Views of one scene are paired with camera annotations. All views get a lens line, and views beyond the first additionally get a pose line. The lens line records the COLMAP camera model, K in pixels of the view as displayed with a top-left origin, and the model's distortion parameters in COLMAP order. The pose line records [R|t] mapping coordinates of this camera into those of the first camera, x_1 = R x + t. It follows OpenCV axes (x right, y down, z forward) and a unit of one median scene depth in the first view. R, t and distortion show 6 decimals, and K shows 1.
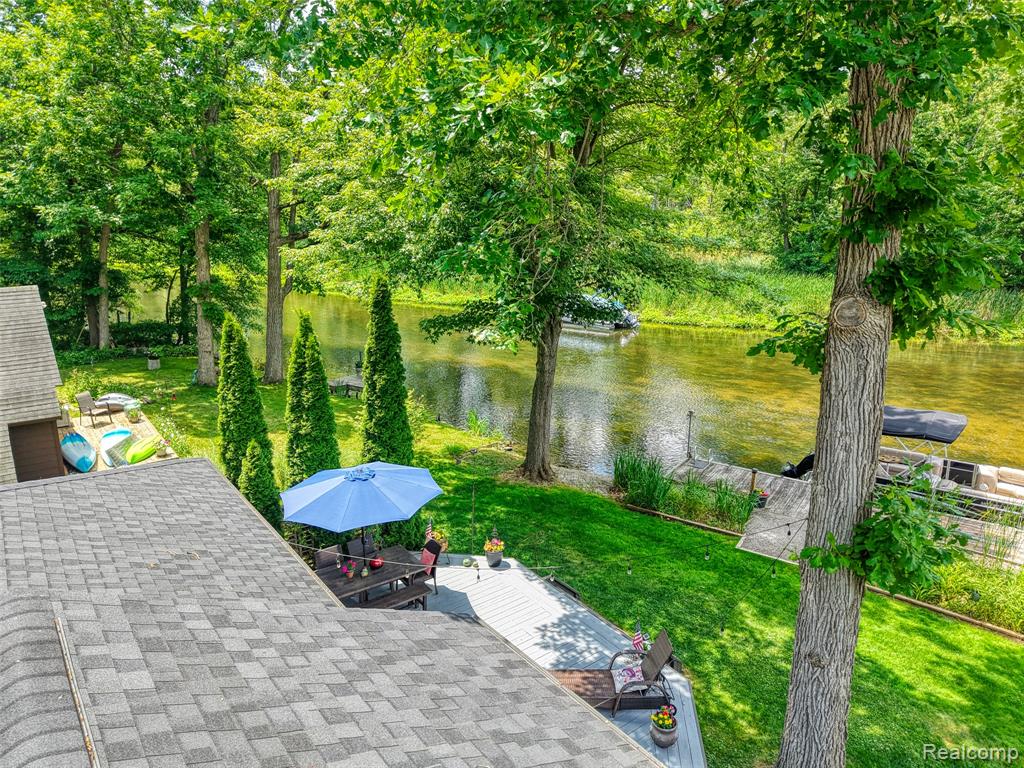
lens RADIAL K [[685.7, 0, 509.6], [0, 685.7, 386.2], [0, 0, 1]] dist [0.034213, -0.031681]
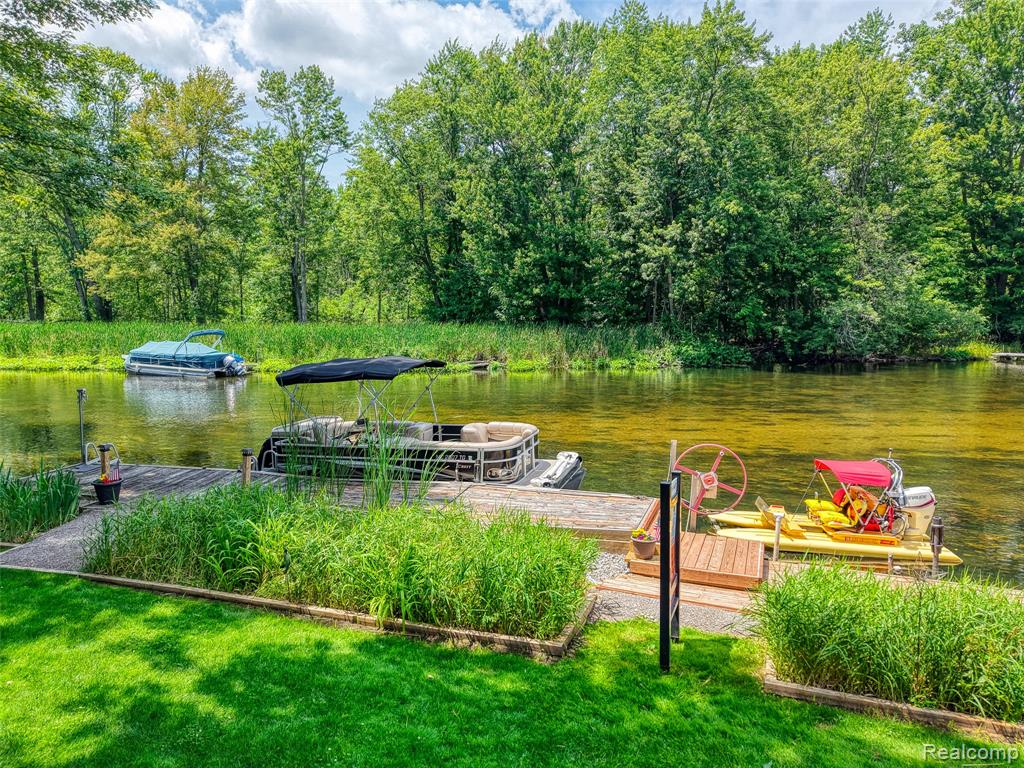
lens RADIAL K [[676.3, 0, 507.9], [0, 676.3, 386.0], [0, 0, 1]] dist [0.046900, -0.037374]
pose [[0.931859, -0.046005, 0.359892, 0.744633], [0.101042, 0.985593, -0.135639, 0.295910], [-0.348467, 0.162760, 0.923082, 0.460909]]
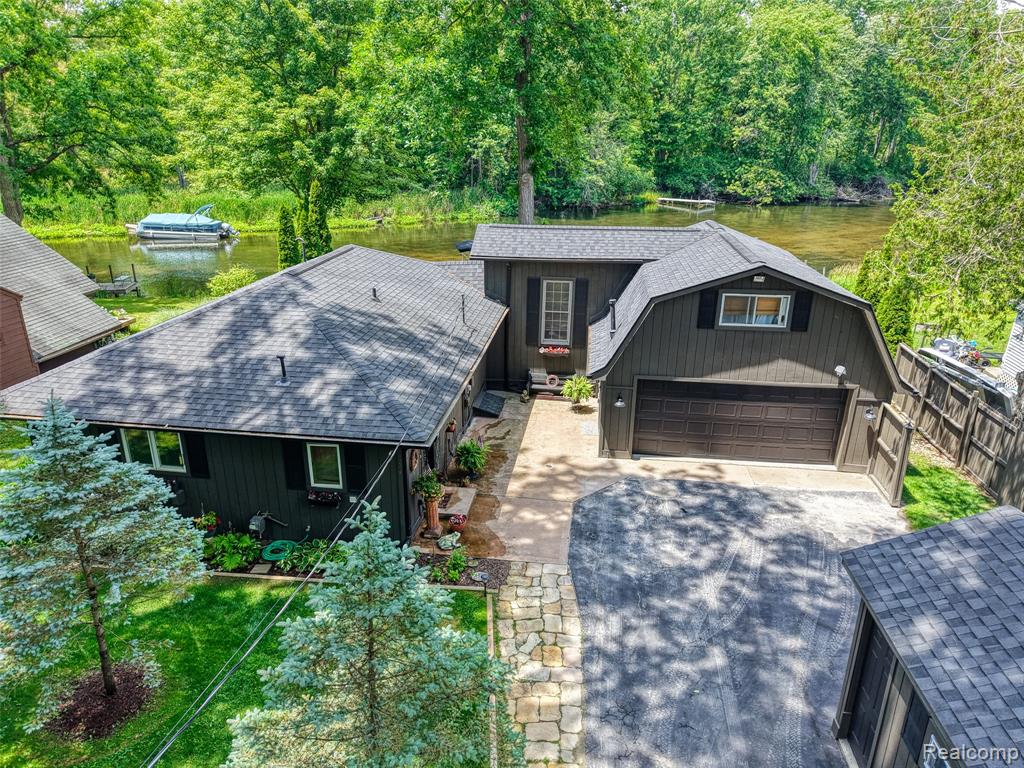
lens RADIAL K [[695.9, 0, 516.7], [0, 695.9, 386.8], [0, 0, 1]] dist [0.016302, -0.002515]
pose [[0.705926, -0.248714, 0.663182, -1.492442], [0.179382, 0.968573, 0.172302, 0.214374], [-0.685194, -0.002669, 0.728355, -1.146963]]
